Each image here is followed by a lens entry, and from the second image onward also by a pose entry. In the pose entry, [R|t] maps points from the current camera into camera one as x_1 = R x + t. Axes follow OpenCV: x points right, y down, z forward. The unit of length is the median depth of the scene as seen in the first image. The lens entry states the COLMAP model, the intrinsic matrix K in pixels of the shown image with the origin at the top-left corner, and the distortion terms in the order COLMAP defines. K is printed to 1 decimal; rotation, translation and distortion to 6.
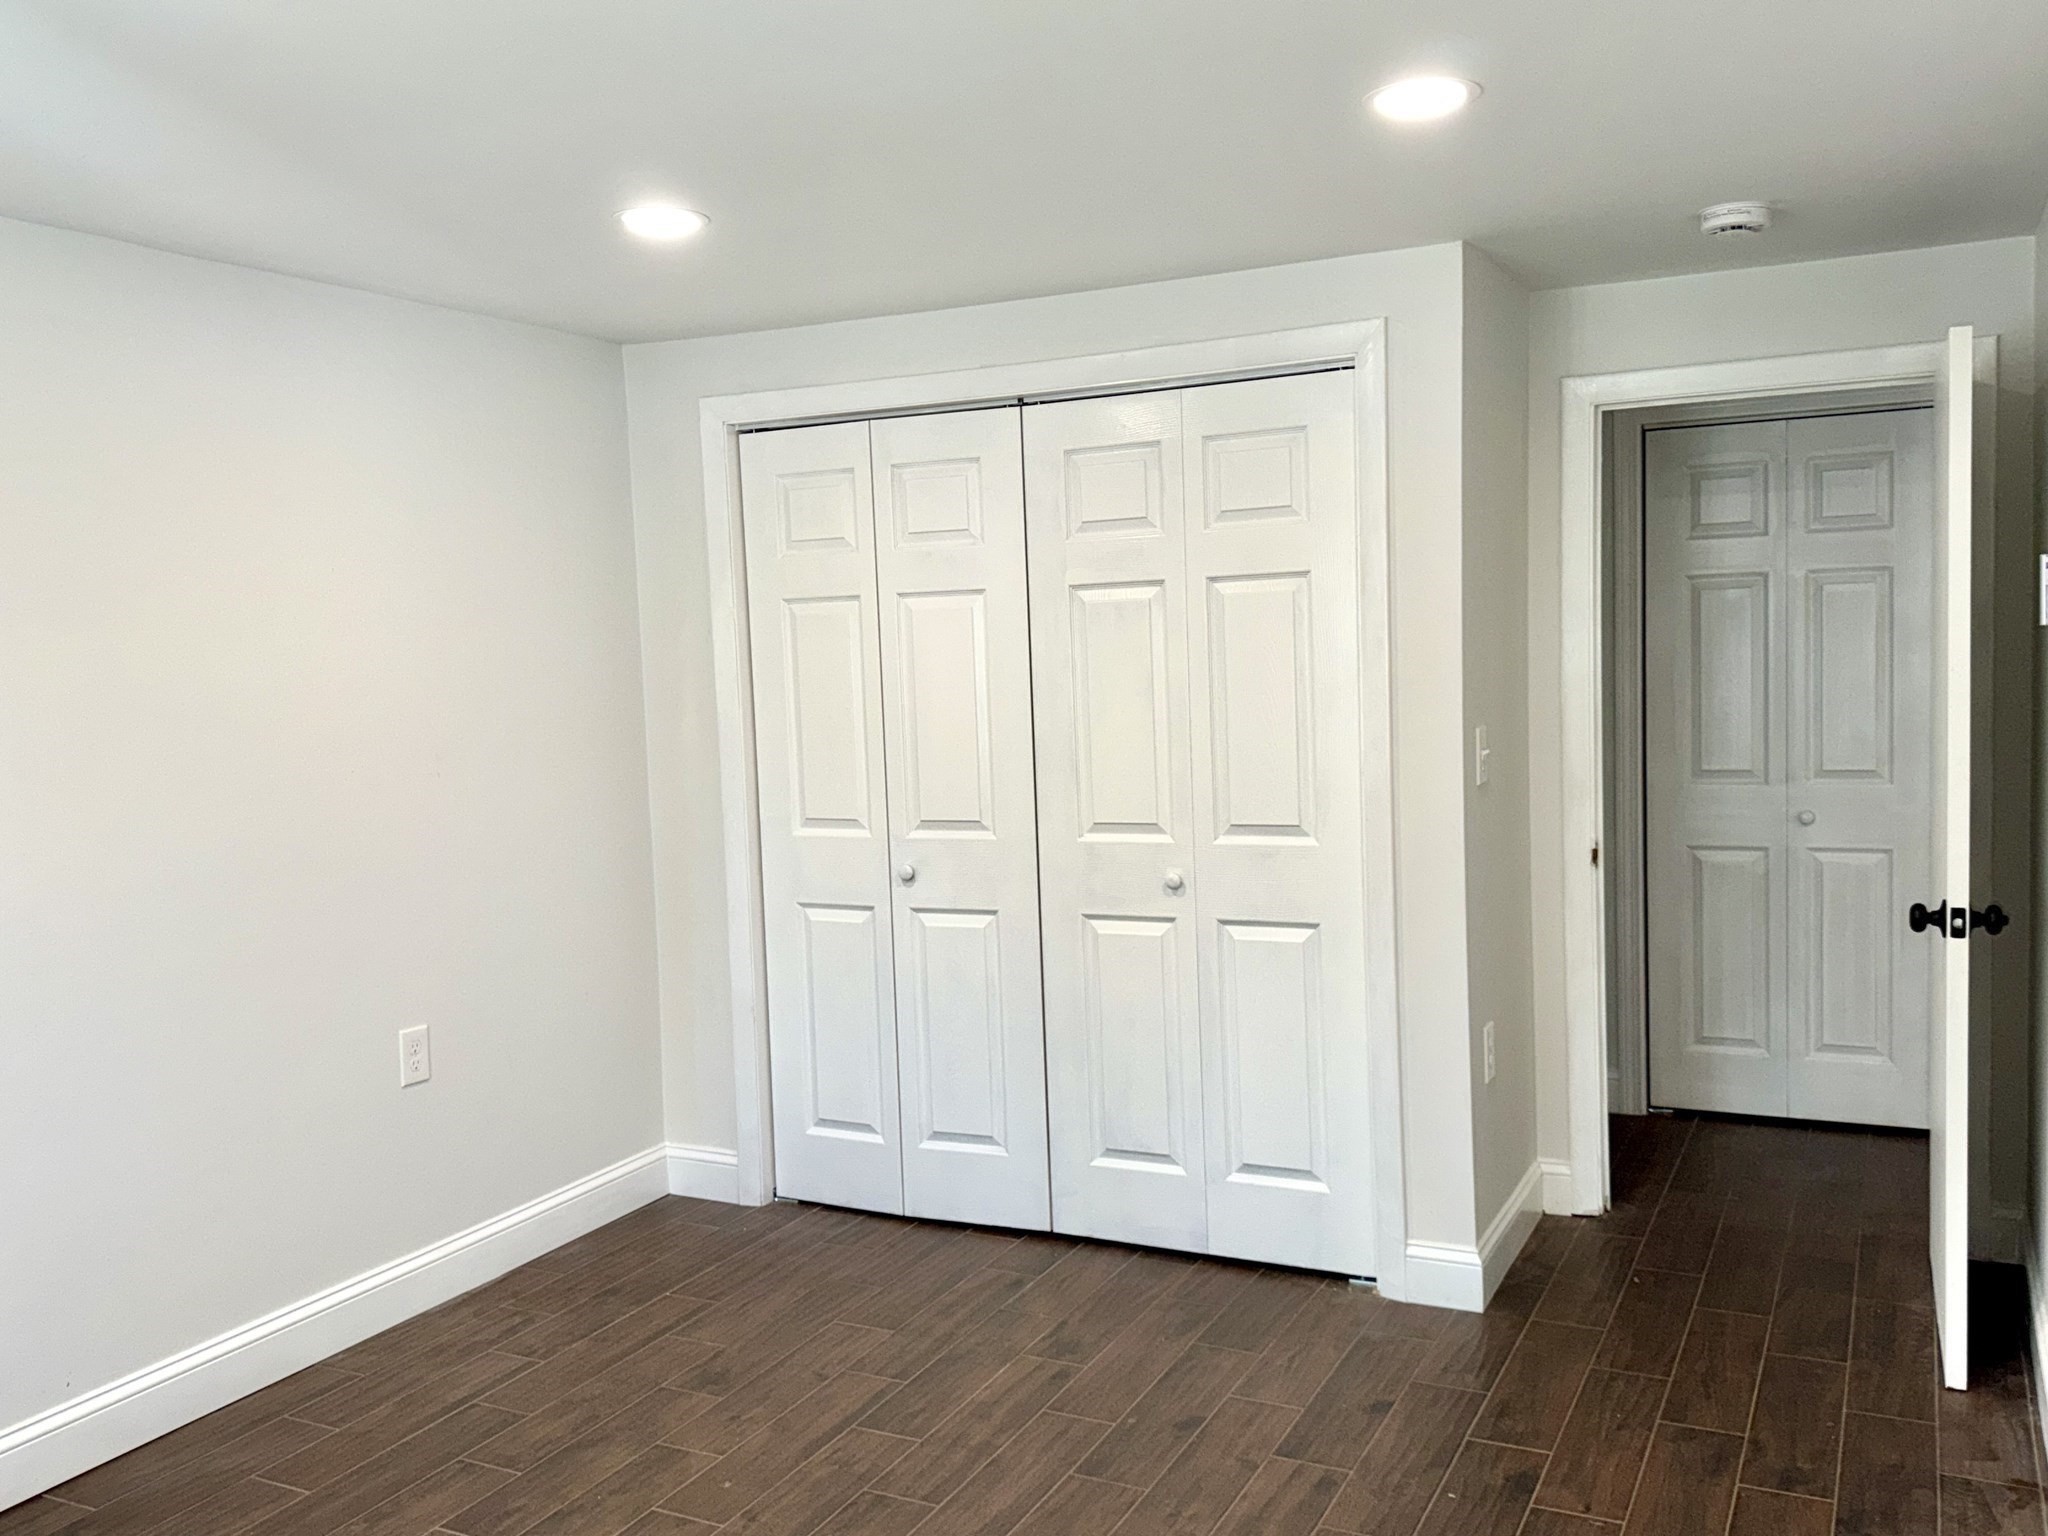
lens RADIAL K [[1771.7, 0, 1024.0], [0, 1771.7, 768.0], [0, 0, 1]] dist [0.154015, -0.194416]
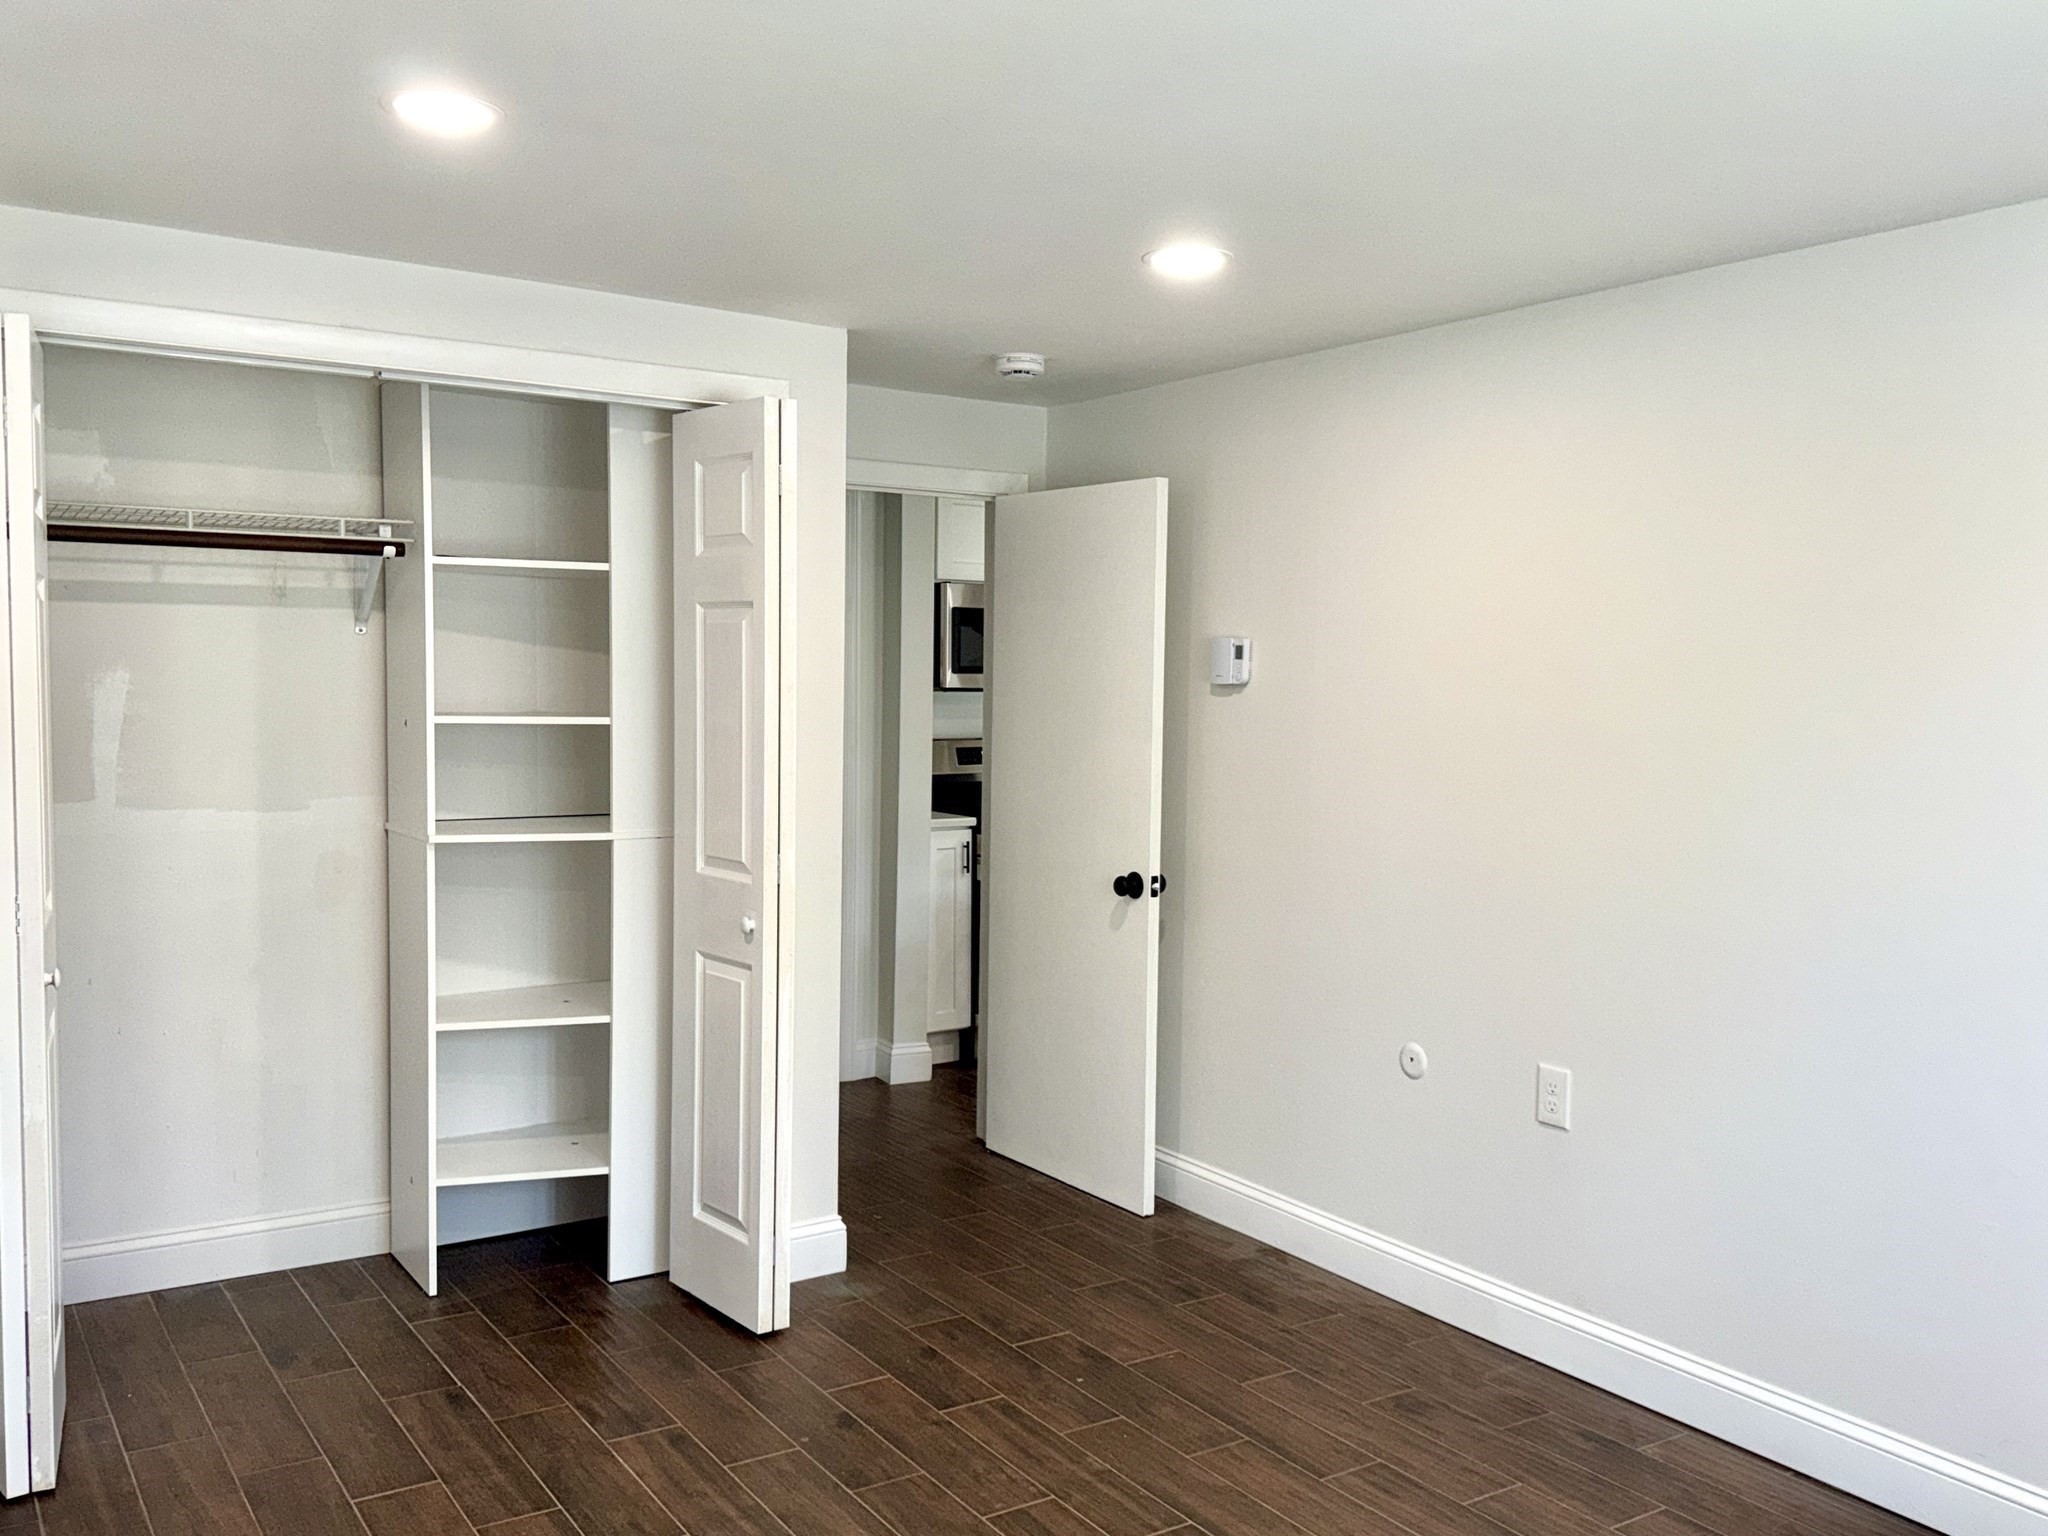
lens RADIAL K [[1771.7, 0, 1024.0], [0, 1771.7, 768.0], [0, 0, 1]] dist [0.154015, -0.194416]
pose [[0.502494, -0.008610, 0.864538, -0.745567], [0.032569, 0.999429, -0.008977, -0.000042], [-0.863967, 0.032668, 0.502487, 0.373010]]
